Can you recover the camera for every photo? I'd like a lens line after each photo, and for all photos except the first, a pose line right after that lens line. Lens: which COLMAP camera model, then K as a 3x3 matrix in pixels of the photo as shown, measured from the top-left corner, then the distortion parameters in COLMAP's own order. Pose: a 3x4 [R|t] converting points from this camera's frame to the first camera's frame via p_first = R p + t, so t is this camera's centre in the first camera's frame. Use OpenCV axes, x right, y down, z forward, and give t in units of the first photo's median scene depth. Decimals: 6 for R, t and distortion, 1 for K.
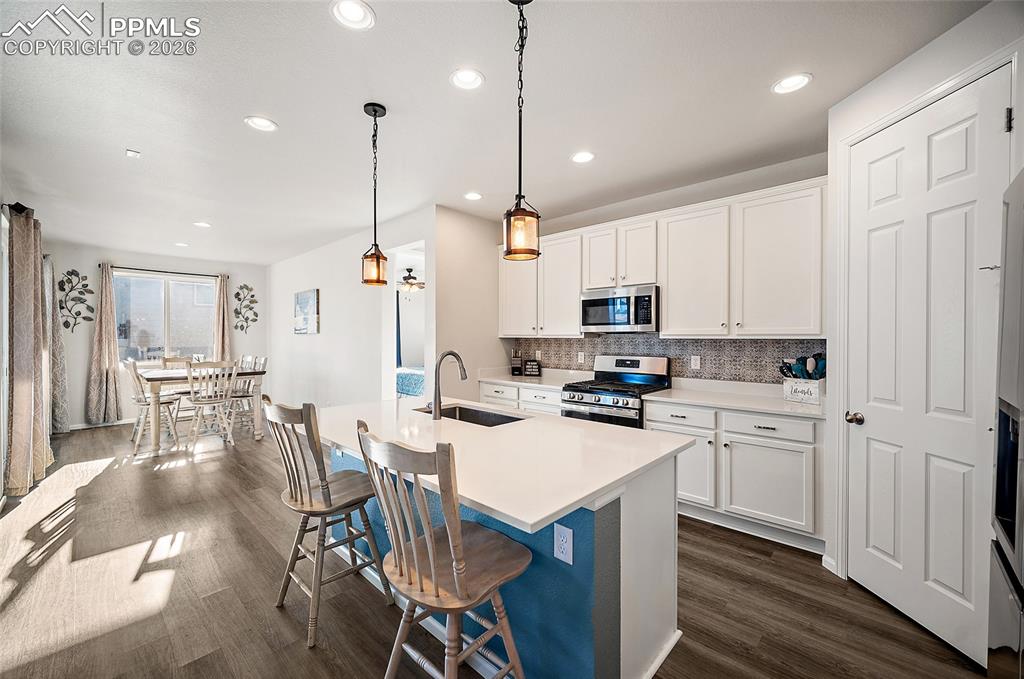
lens RADIAL K [[404.3, 0, 502.1], [0, 404.3, 340.4], [0, 0, 1]] dist [-0.004207, 0.001141]
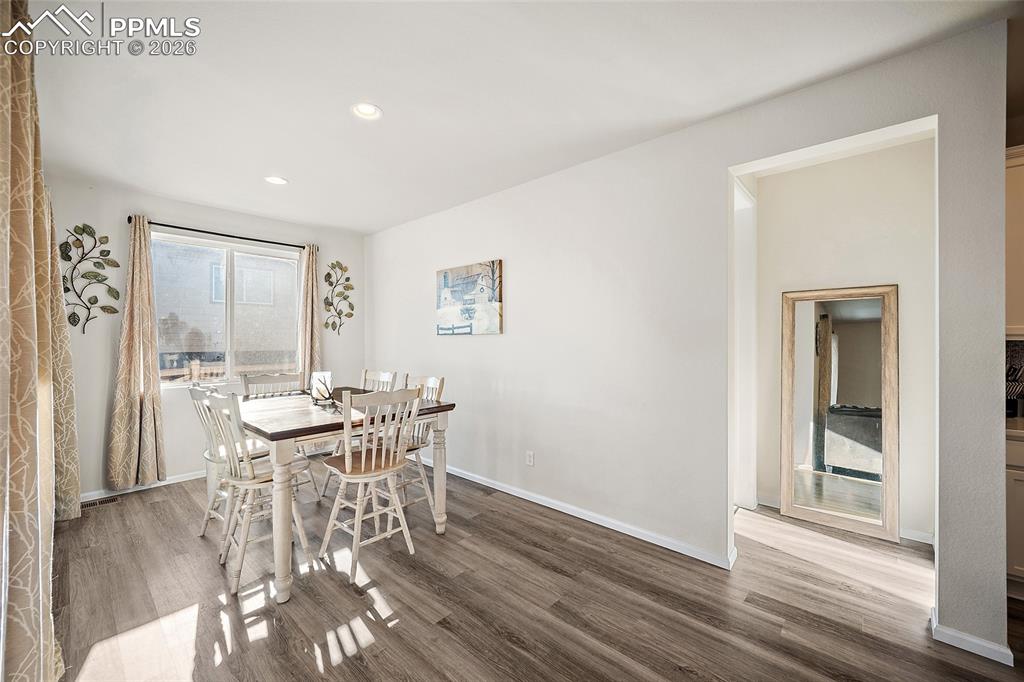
lens RADIAL K [[404.3, 0, 500.6], [0, 404.3, 340.2], [0, 0, 1]] dist [-0.004207, 0.001141]
pose [[0.999877, -0.002916, 0.015403, -0.736251], [0.003010, 0.999977, -0.006086, -0.006562], [-0.015385, 0.006132, 0.999863, 0.637656]]
